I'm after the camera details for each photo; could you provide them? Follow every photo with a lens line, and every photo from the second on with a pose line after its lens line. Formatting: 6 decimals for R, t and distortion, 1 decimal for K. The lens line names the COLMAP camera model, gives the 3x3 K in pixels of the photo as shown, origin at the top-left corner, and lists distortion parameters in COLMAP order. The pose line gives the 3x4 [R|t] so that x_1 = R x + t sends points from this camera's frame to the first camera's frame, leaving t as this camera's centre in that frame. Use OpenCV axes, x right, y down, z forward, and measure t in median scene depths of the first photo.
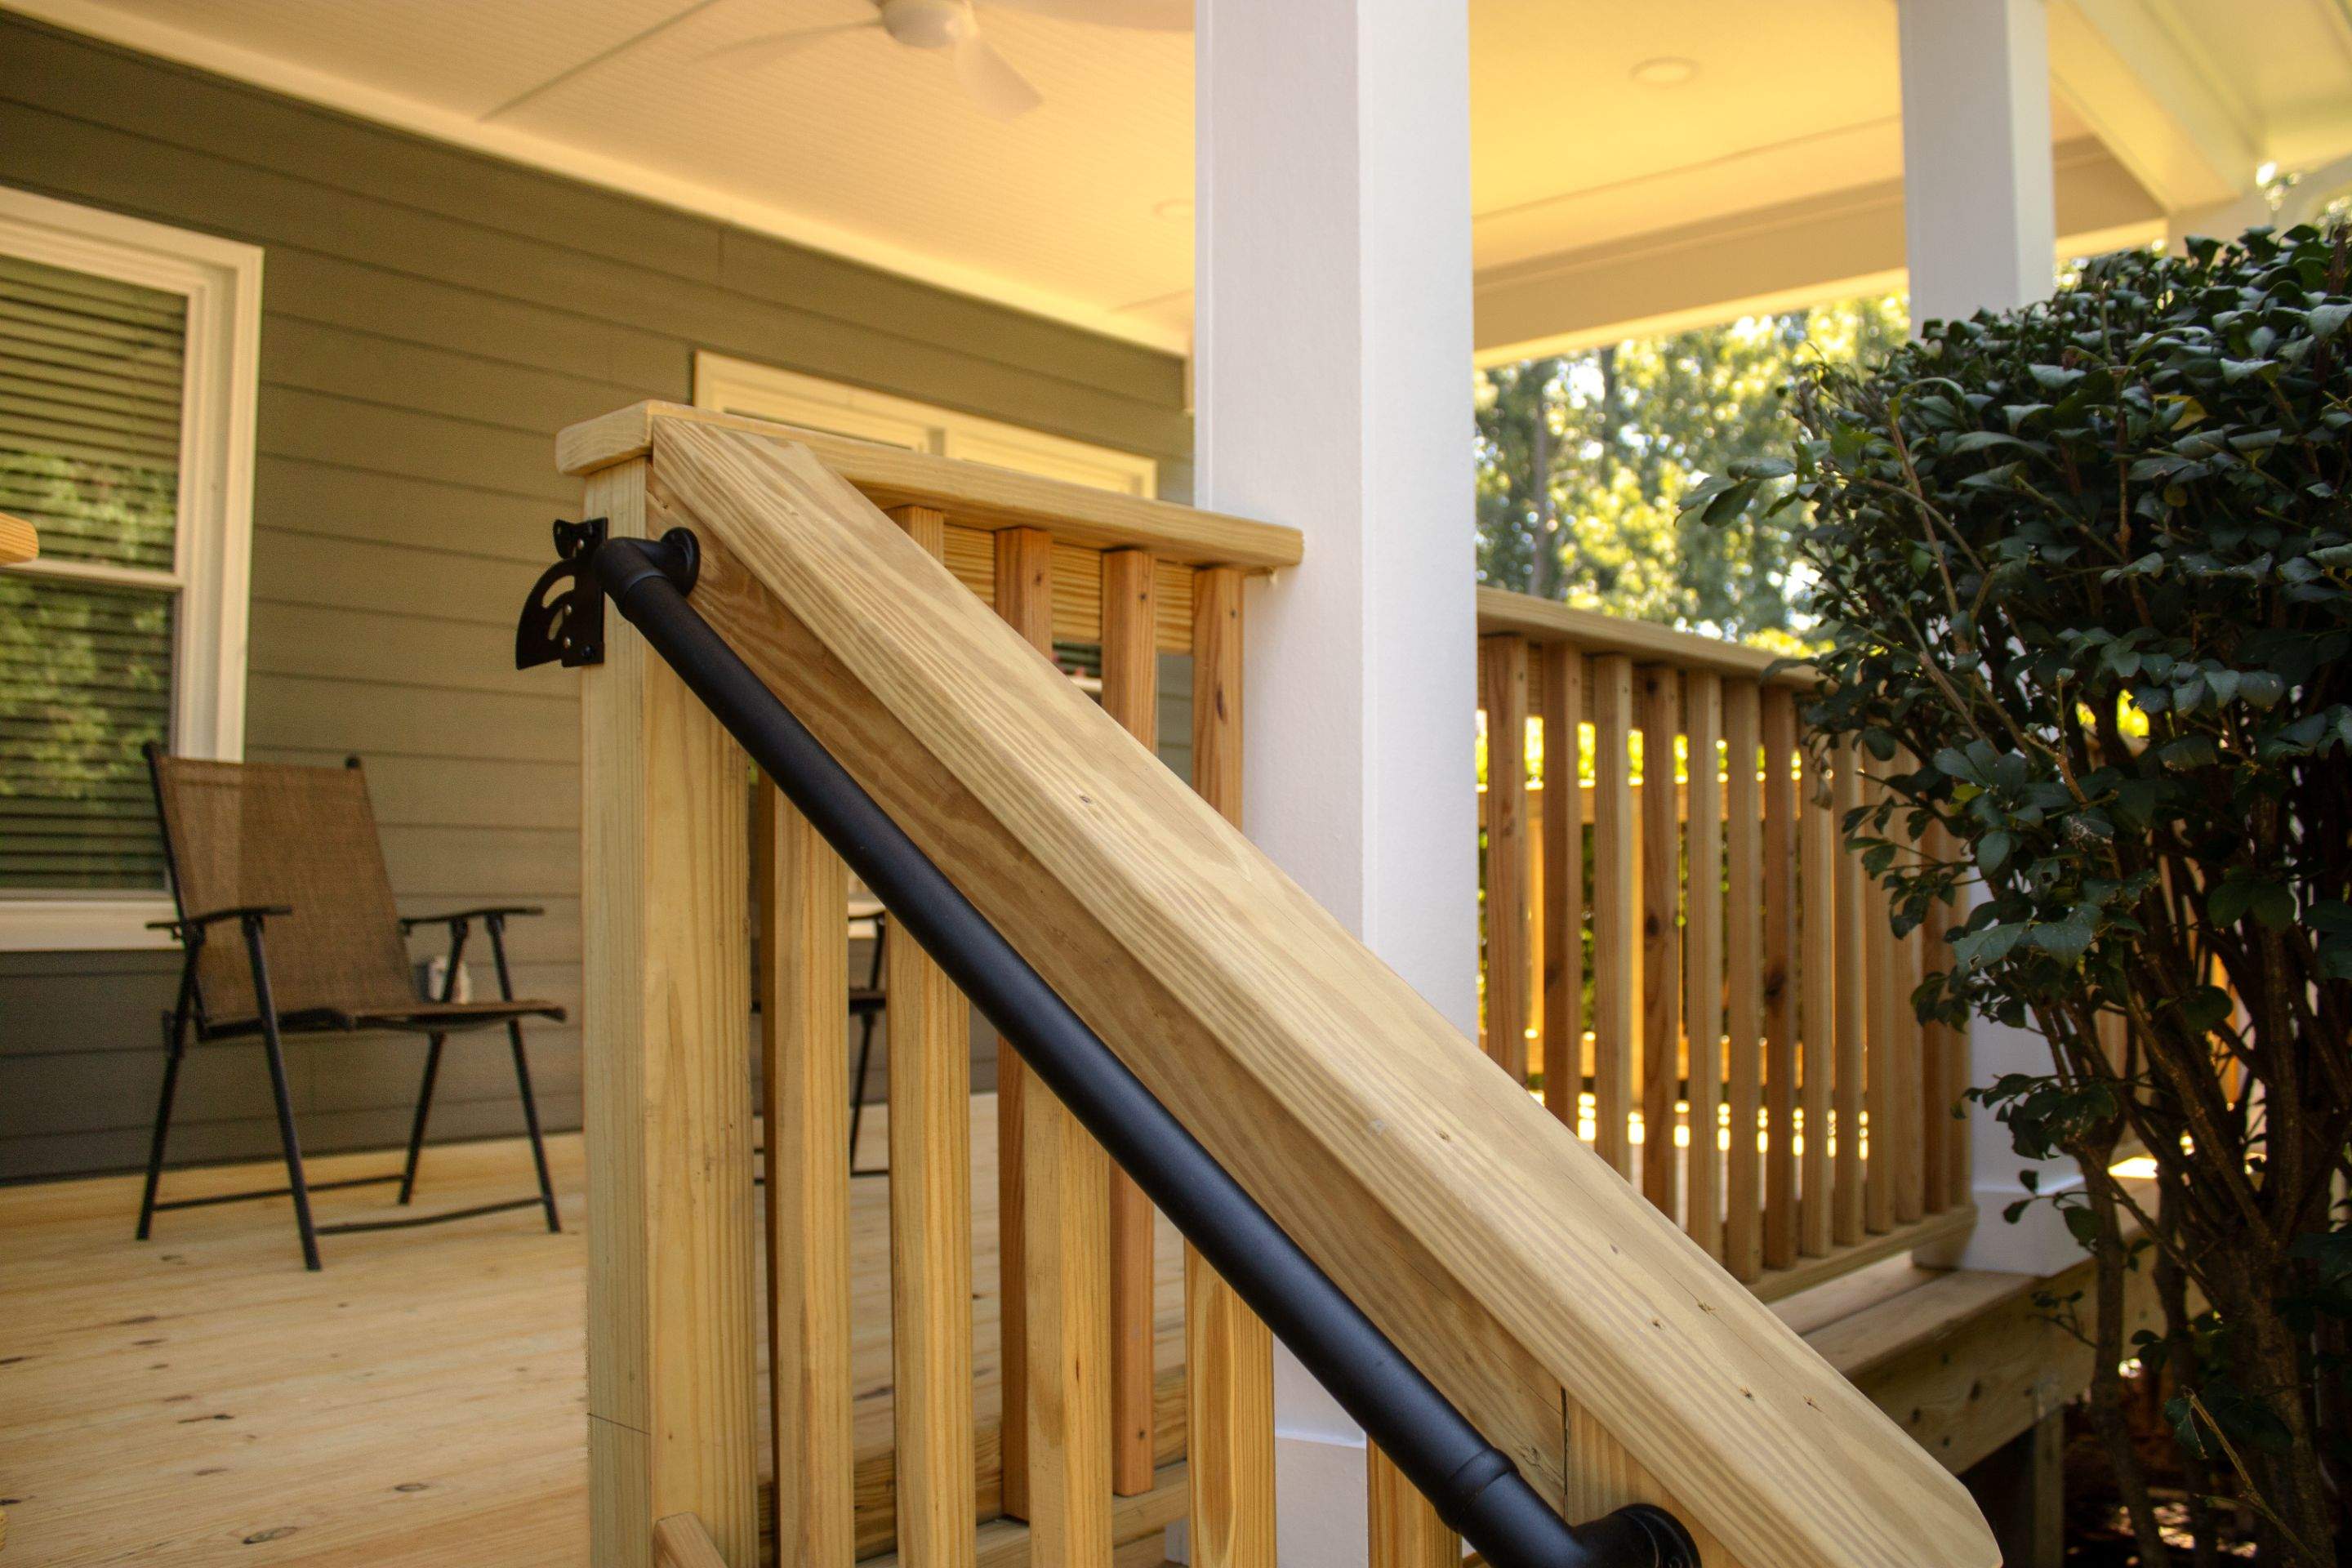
lens RADIAL K [[1975.5, 0, 1176.0], [0, 1975.5, 784.0], [0, 0, 1]] dist [-0.186080, 0.174203]
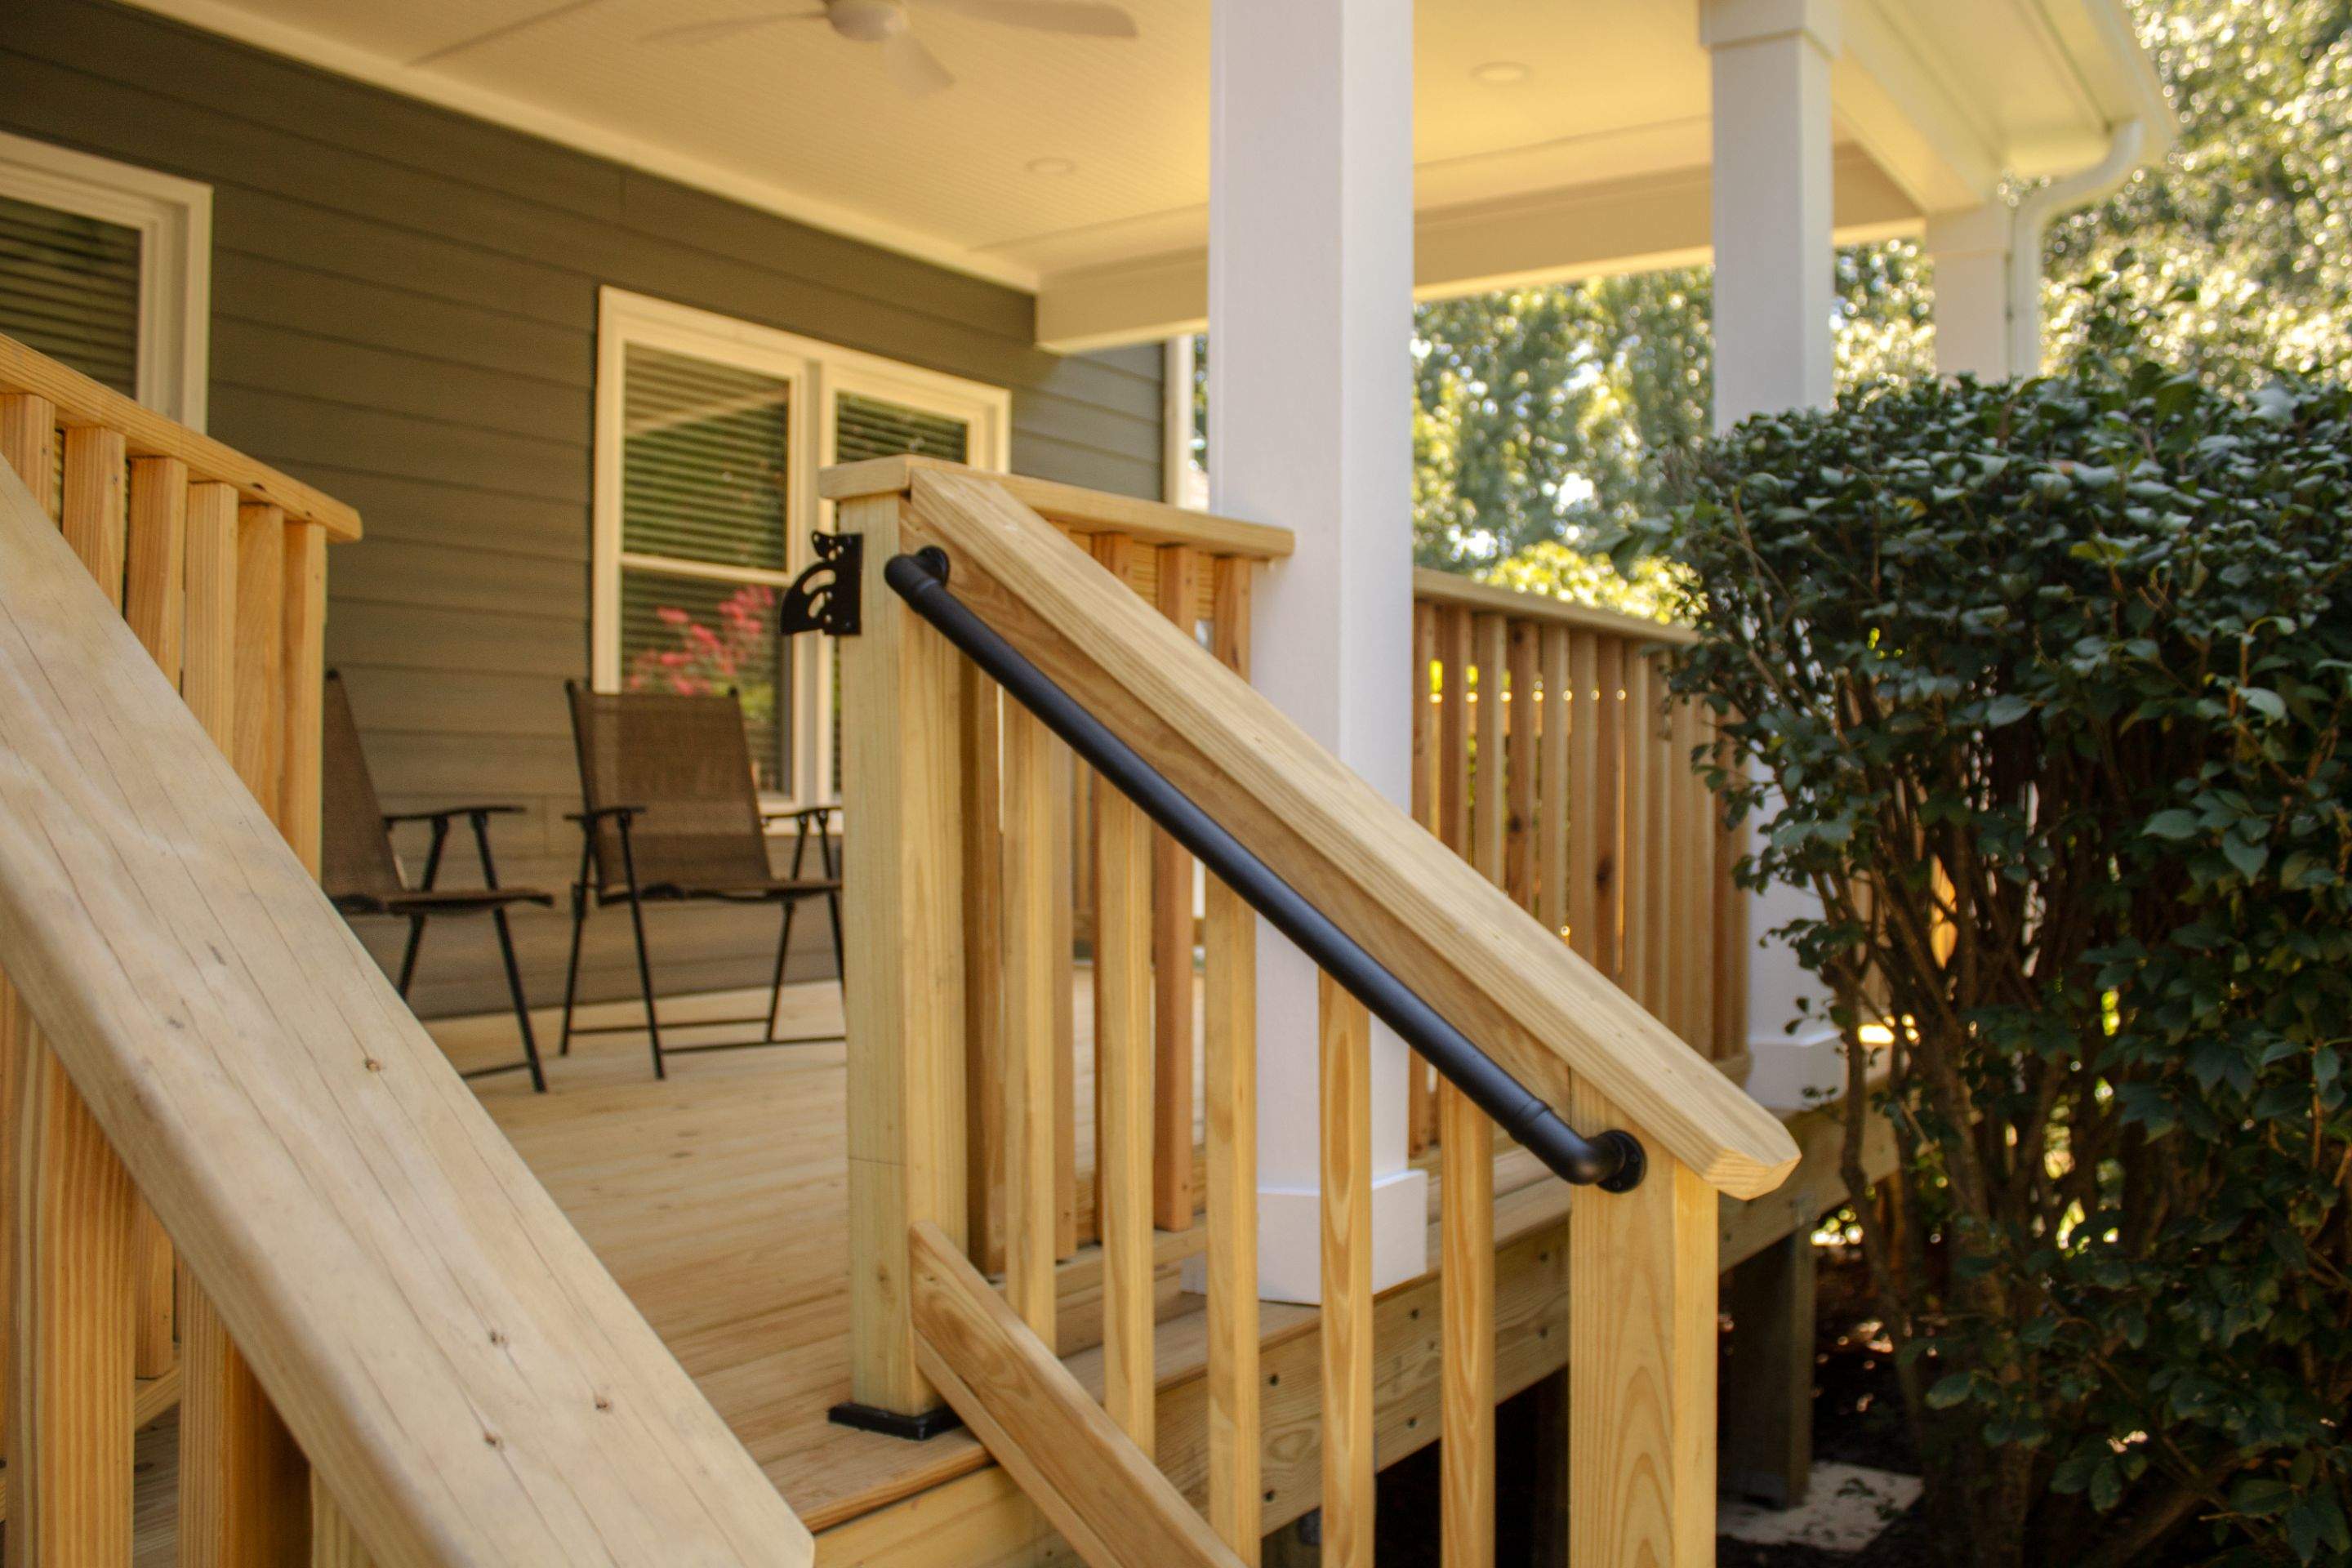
lens RADIAL K [[2012.8, 0, 1176.0], [0, 2012.8, 784.0], [0, 0, 1]] dist [-0.170660, 0.103262]
pose [[0.992877, 0.007294, 0.118923, -0.207027], [-0.013190, 0.998718, 0.048866, -0.024077], [-0.118414, -0.050086, 0.991700, -0.427226]]
